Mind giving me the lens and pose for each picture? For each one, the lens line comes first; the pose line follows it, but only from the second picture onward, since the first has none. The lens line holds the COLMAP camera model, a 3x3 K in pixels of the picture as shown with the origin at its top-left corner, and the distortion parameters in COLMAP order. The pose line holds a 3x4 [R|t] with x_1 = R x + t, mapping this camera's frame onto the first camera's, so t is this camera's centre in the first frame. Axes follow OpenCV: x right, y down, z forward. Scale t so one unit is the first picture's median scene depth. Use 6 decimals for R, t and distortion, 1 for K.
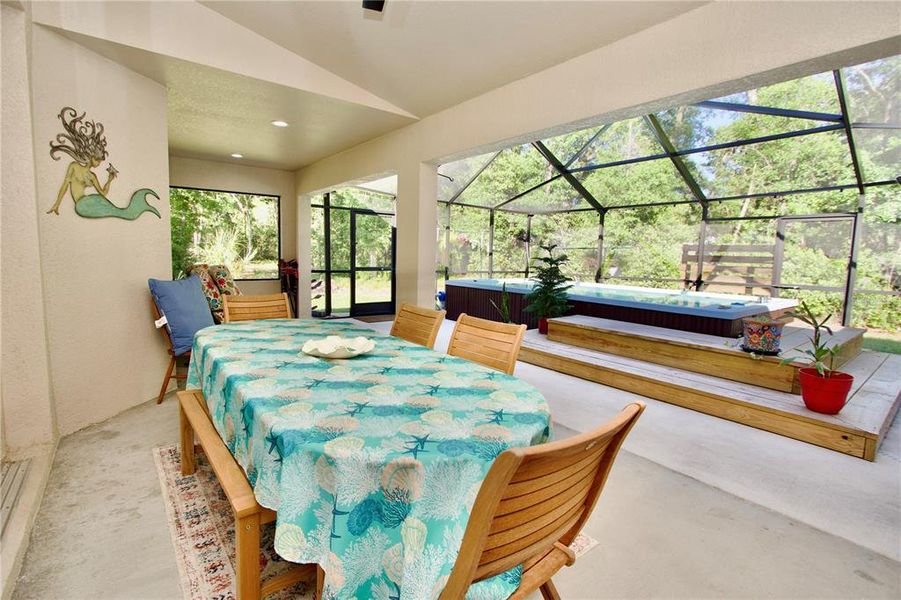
lens RADIAL K [[415.6, 0, 444.4], [0, 415.6, 294.2], [0, 0, 1]] dist [-0.016351, 0.001917]
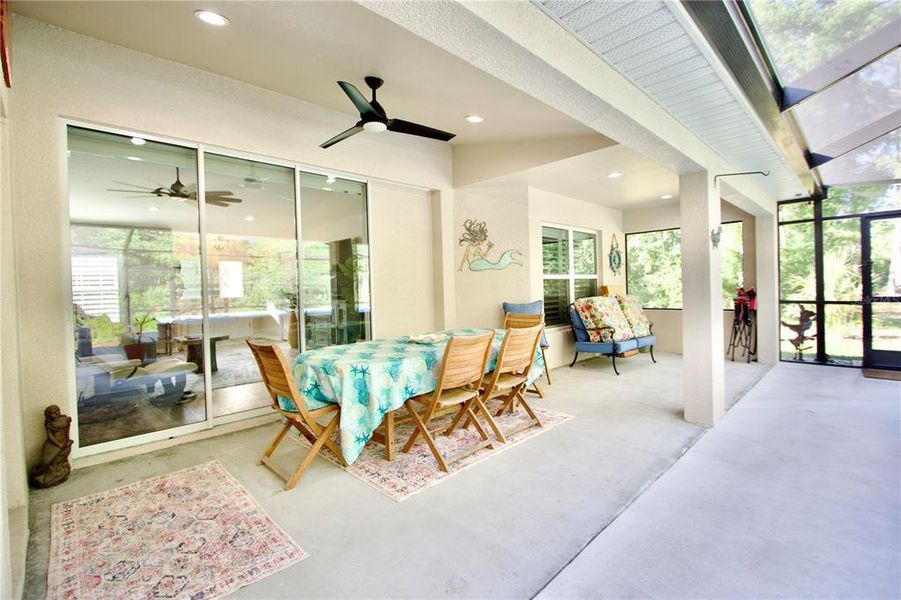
lens RADIAL K [[415.6, 0, 444.4], [0, 415.6, 294.2], [0, 0, 1]] dist [-0.016351, 0.001917]
pose [[0.087259, -0.013893, -0.996089, 1.056747], [-0.068148, 0.997477, -0.019882, -0.022847], [0.993852, 0.069616, 0.086092, 0.643708]]
